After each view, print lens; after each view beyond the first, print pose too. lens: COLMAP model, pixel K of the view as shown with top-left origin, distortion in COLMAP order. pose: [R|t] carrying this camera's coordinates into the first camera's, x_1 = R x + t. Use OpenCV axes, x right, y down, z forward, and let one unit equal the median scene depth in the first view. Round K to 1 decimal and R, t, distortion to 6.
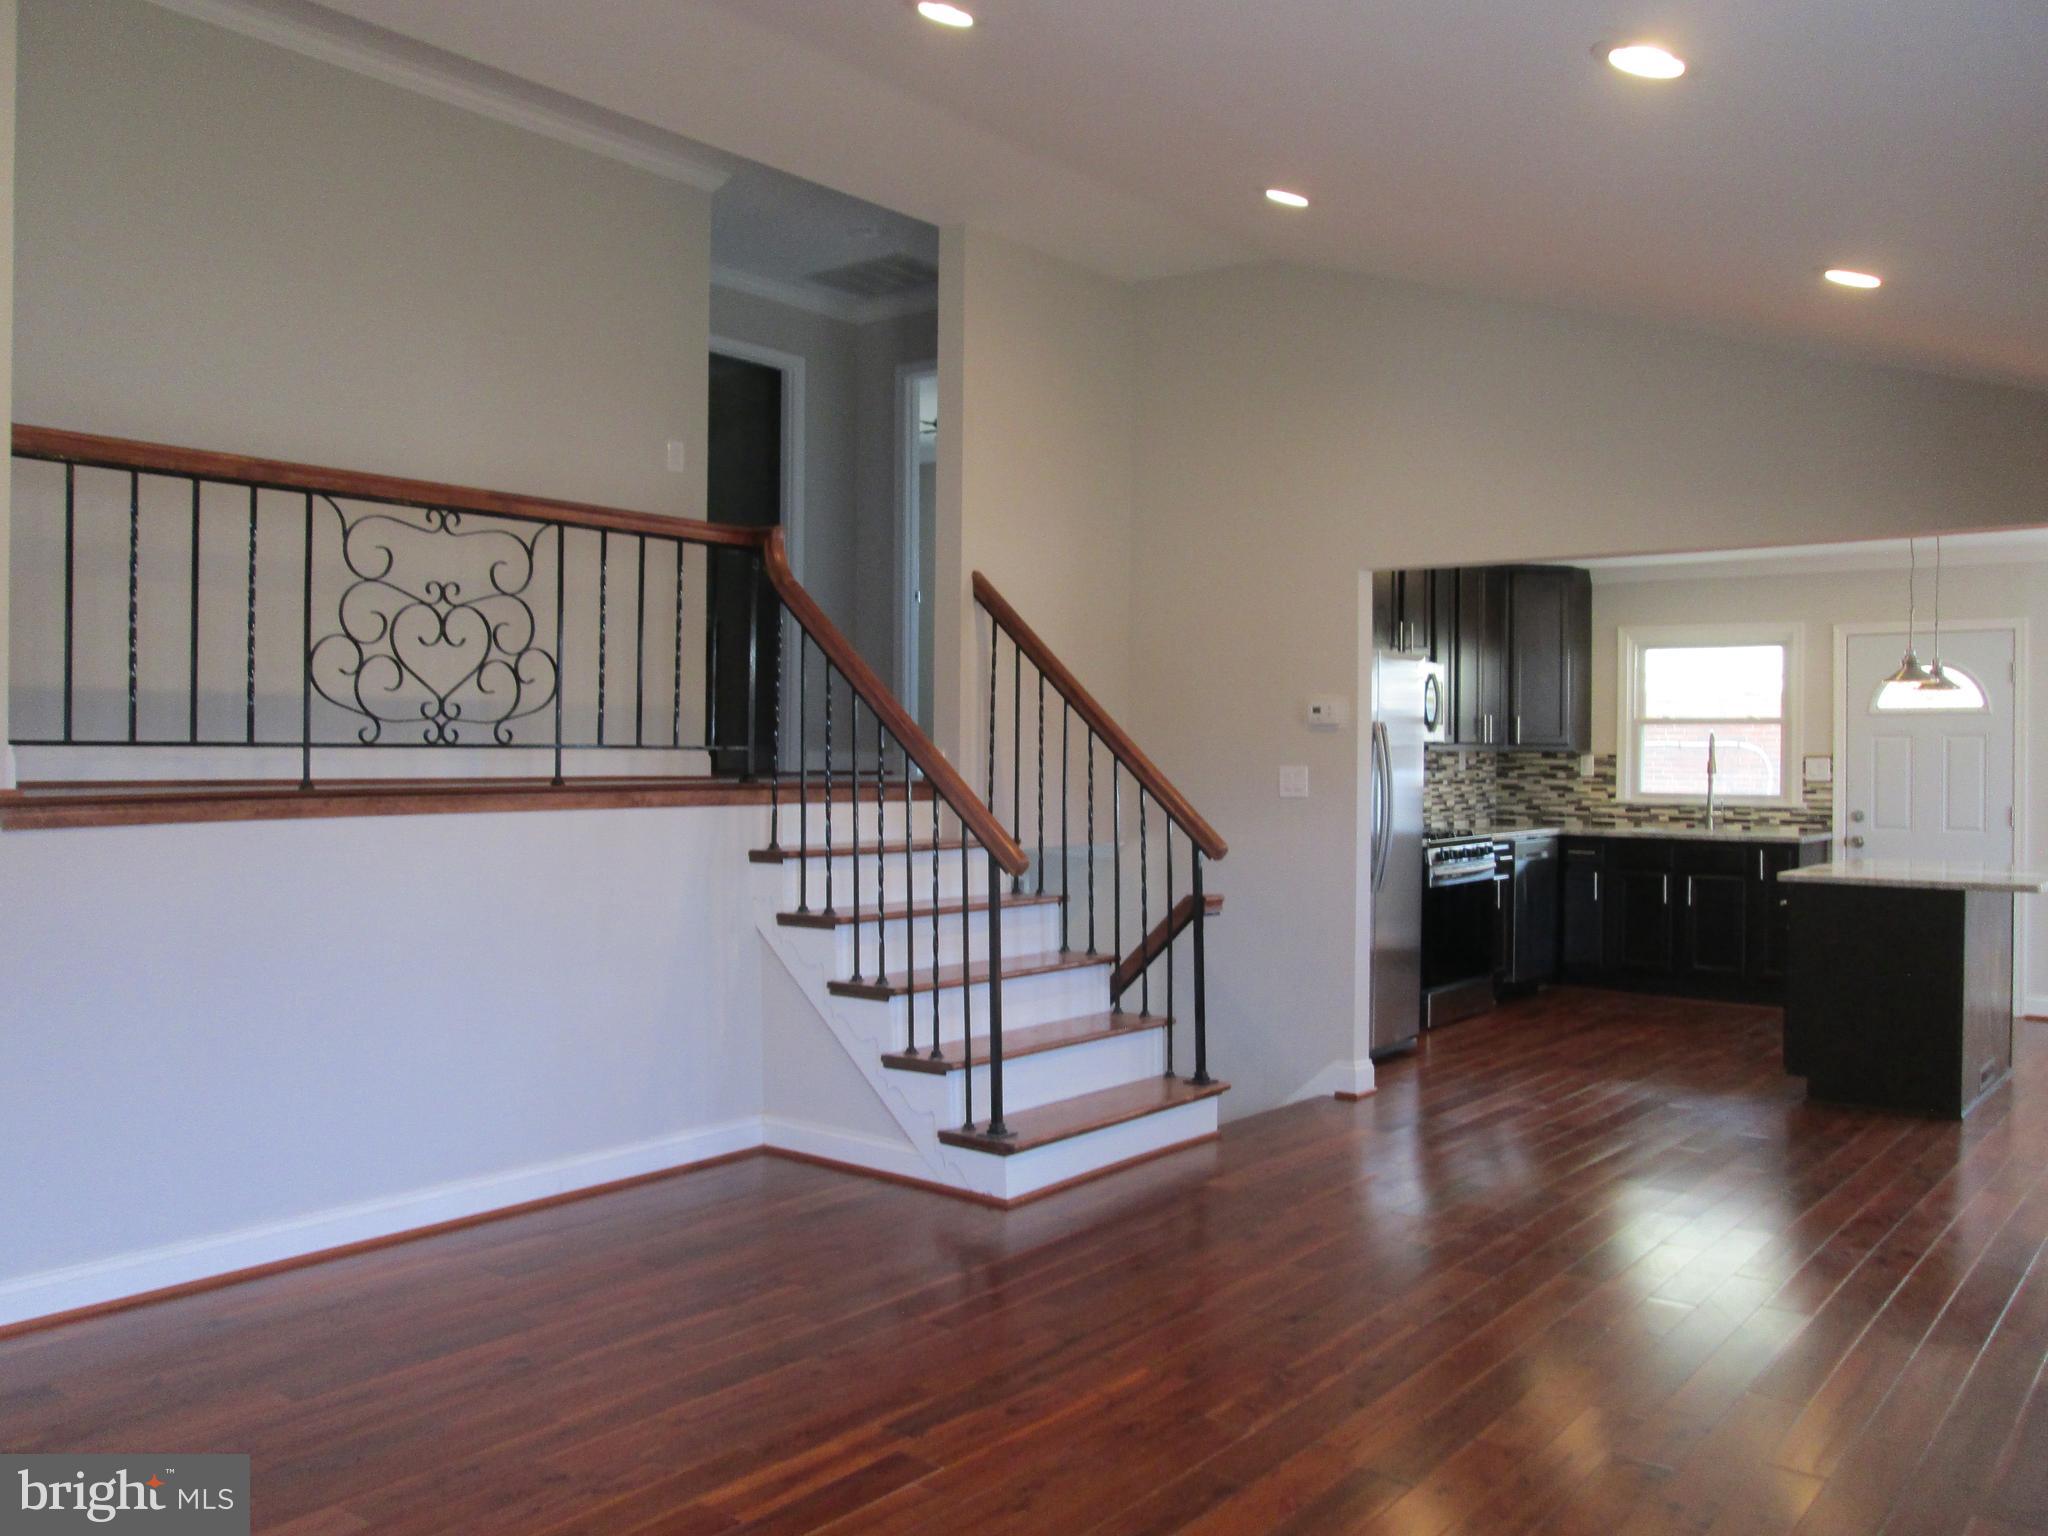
lens RADIAL K [[1705.6, 0, 1037.4], [0, 1705.6, 767.7], [0, 0, 1]] dist [-0.042978, 0.008441]
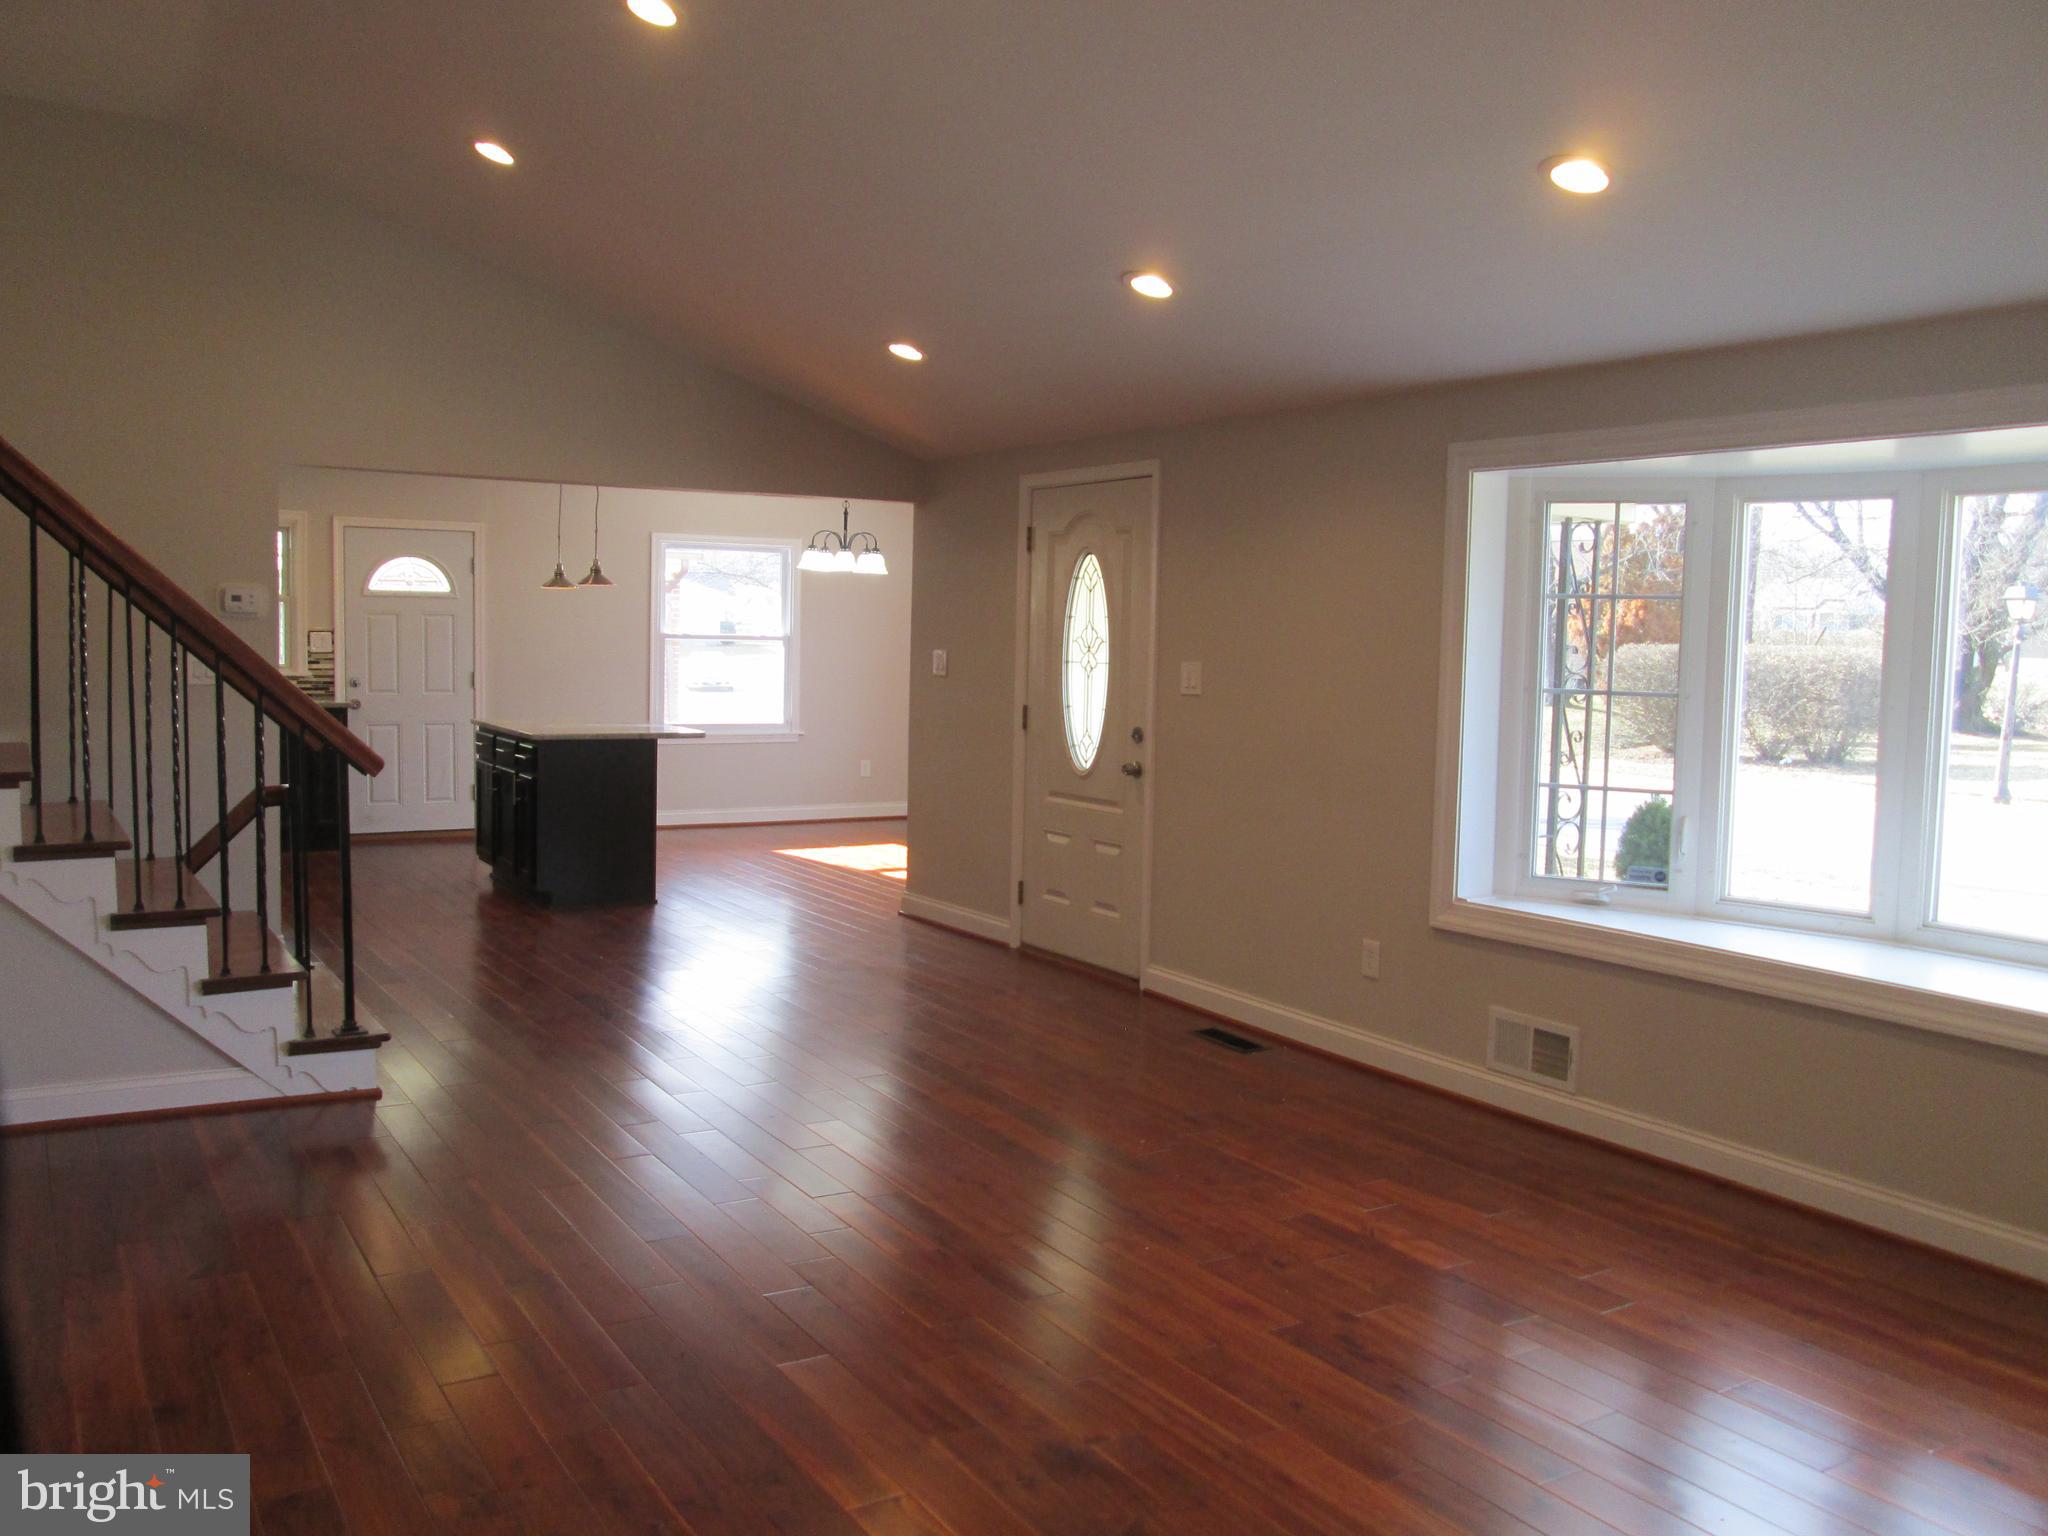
lens RADIAL K [[1705.6, 0, 1012.9], [0, 1705.6, 756.1], [0, 0, 1]] dist [-0.042978, 0.008441]
pose [[0.350871, -0.068934, 0.933883, -0.686818], [-0.012799, 0.996841, 0.078390, -0.027505], [-0.936336, -0.039458, 0.348881, 0.237273]]
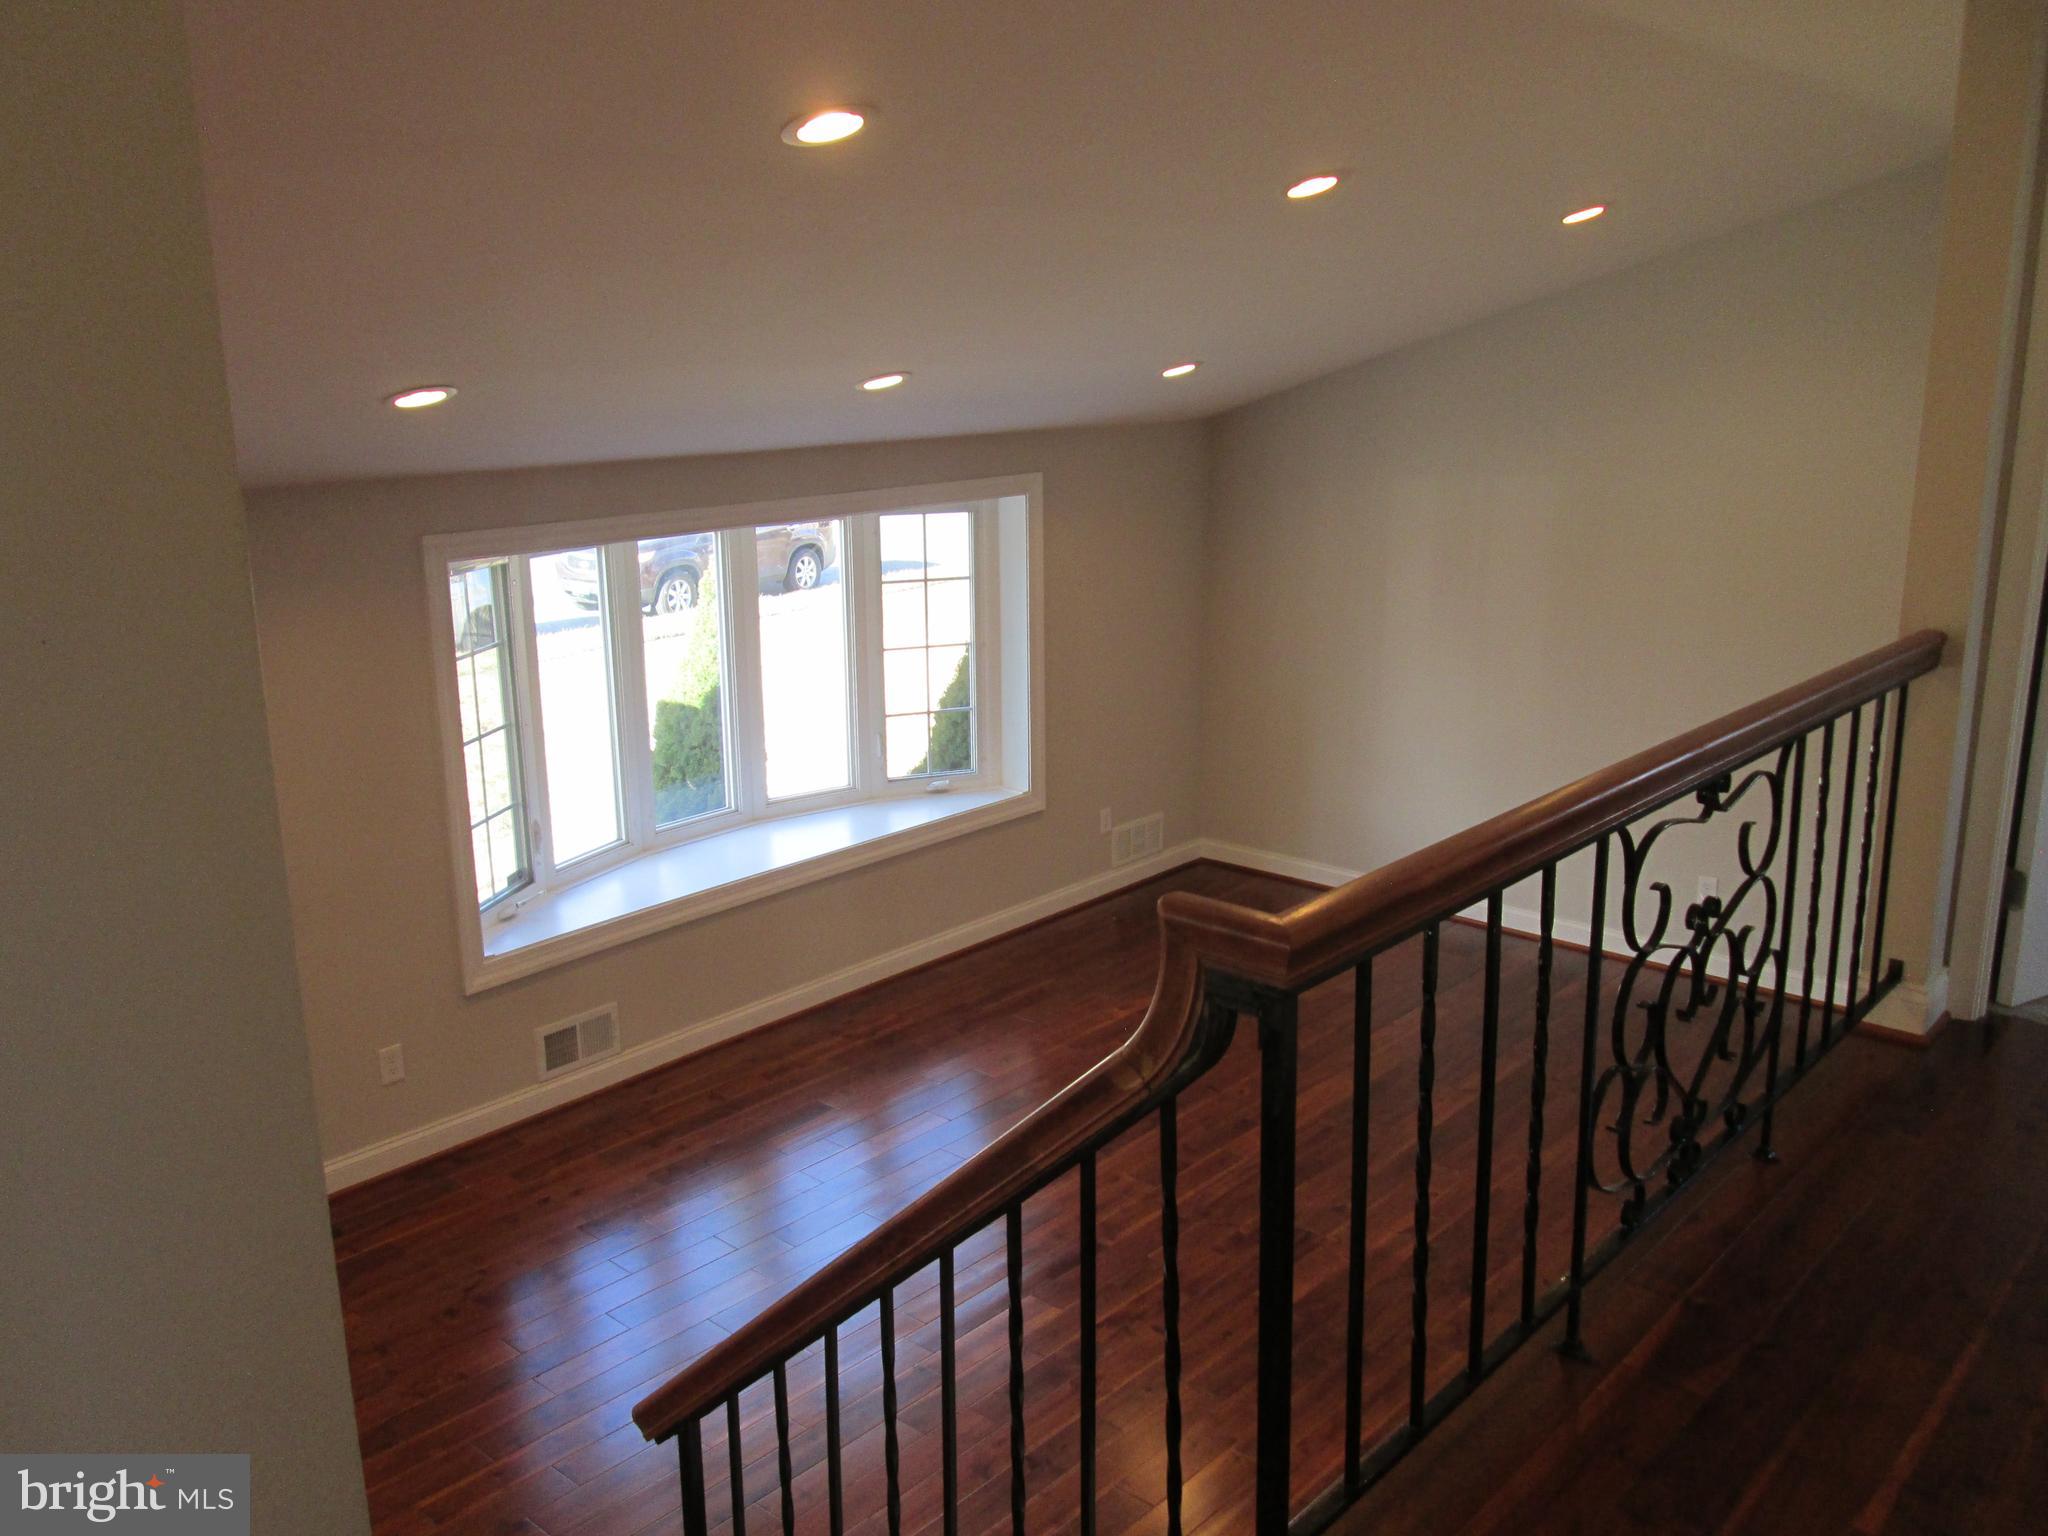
lens RADIAL K [[1705.6, 0, 1023.0], [0, 1705.6, 763.3], [0, 0, 1]] dist [-0.042978, 0.008441]
pose [[-0.999028, -0.004279, 0.043880, -0.111352], [0.006309, 0.971163, 0.238333, -0.220427], [-0.043635, 0.238379, -0.970192, 1.228195]]
